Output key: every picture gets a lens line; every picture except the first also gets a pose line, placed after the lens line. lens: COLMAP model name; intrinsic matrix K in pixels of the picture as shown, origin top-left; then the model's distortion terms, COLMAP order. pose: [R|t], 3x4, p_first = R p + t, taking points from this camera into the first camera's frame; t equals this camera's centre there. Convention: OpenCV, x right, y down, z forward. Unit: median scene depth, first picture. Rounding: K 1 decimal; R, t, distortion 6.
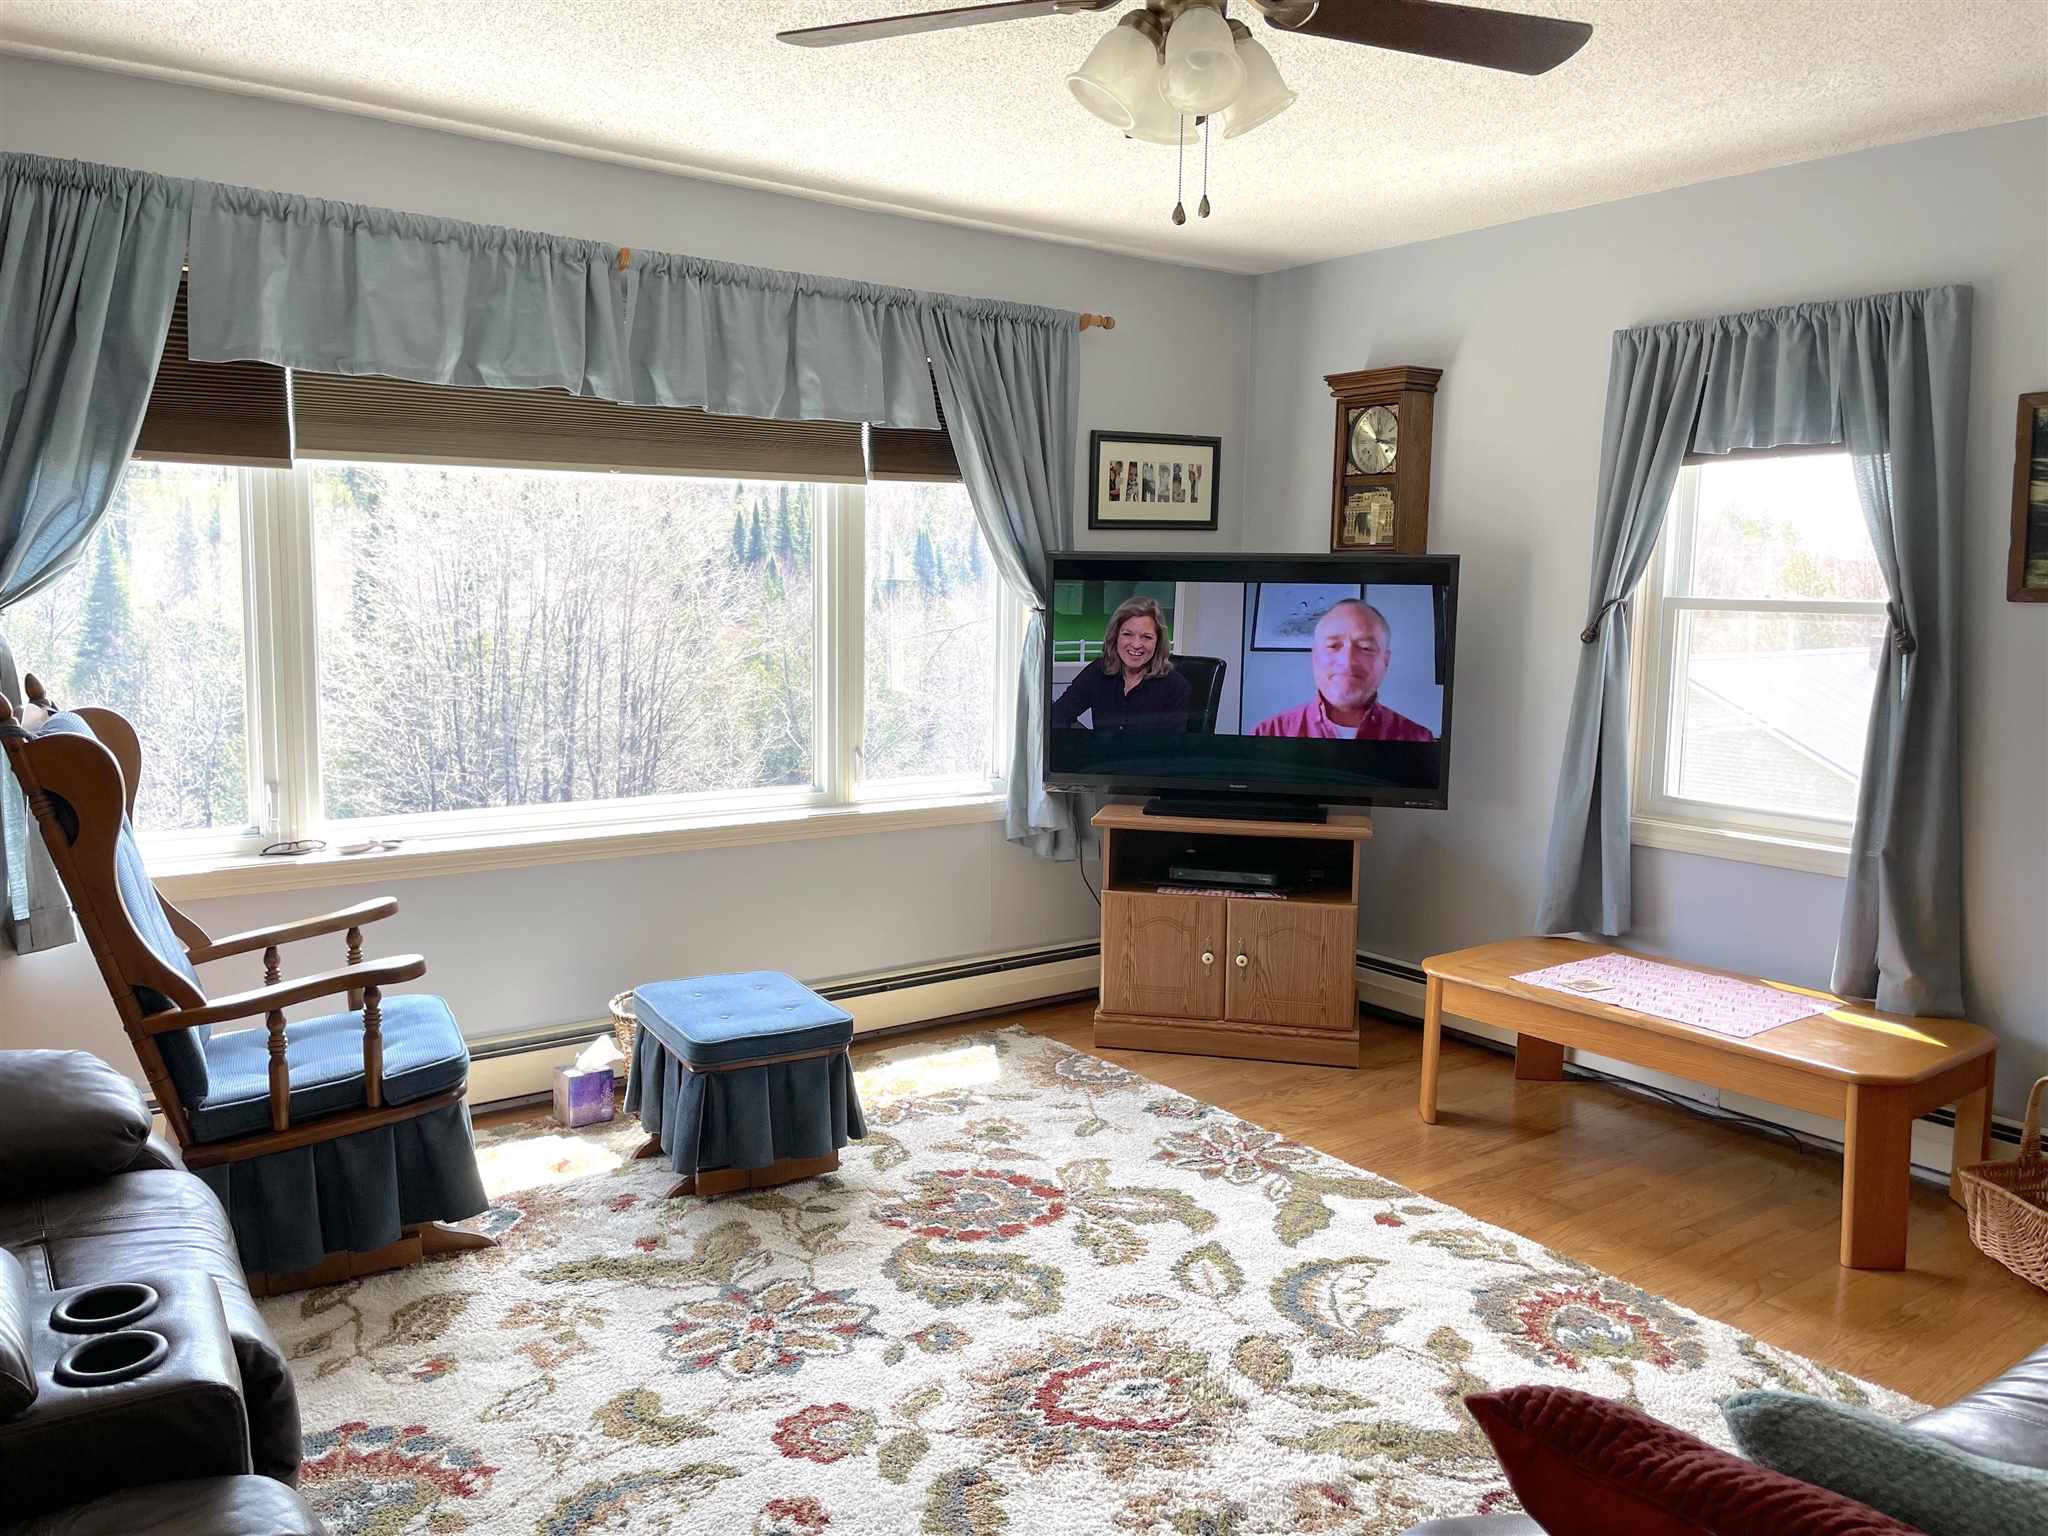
lens RADIAL K [[1569.0, 0, 1040.0], [0, 1569.0, 753.4], [0, 0, 1]] dist [0.073752, -0.099005]
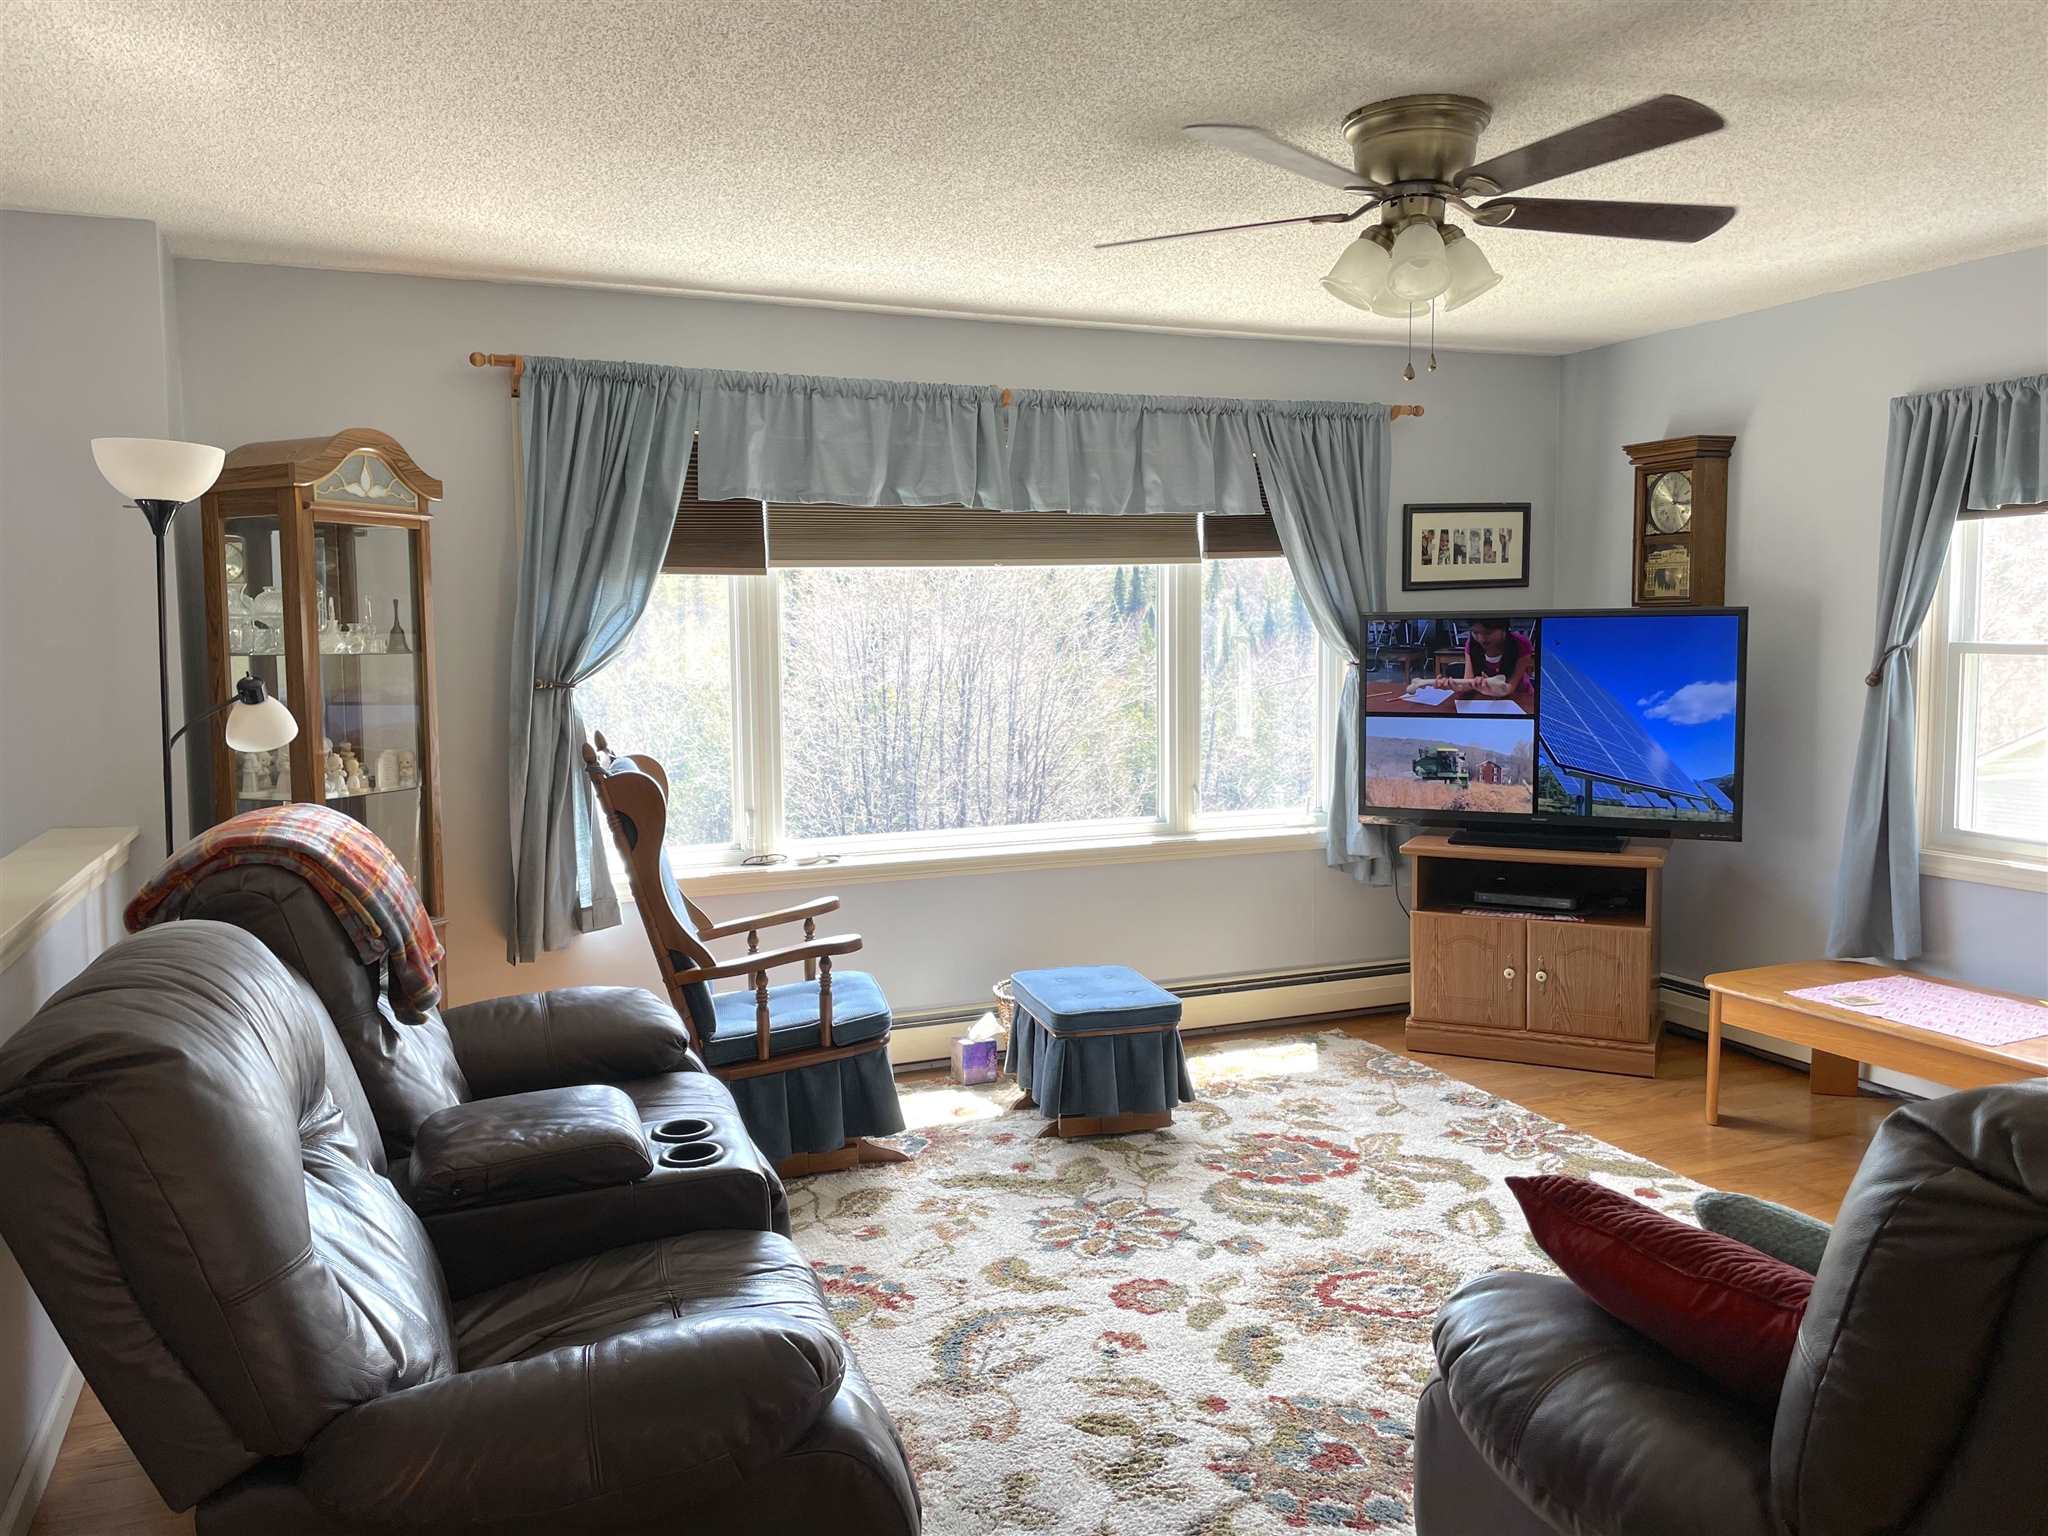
lens RADIAL K [[1569.0, 0, 1026.5], [0, 1569.0, 767.6], [0, 0, 1]] dist [0.073752, -0.099005]
pose [[0.969218, -0.004233, -0.246166, 0.058092], [-0.000735, 0.999798, -0.020085, 0.008043], [0.246202, 0.019648, 0.969019, -0.196878]]
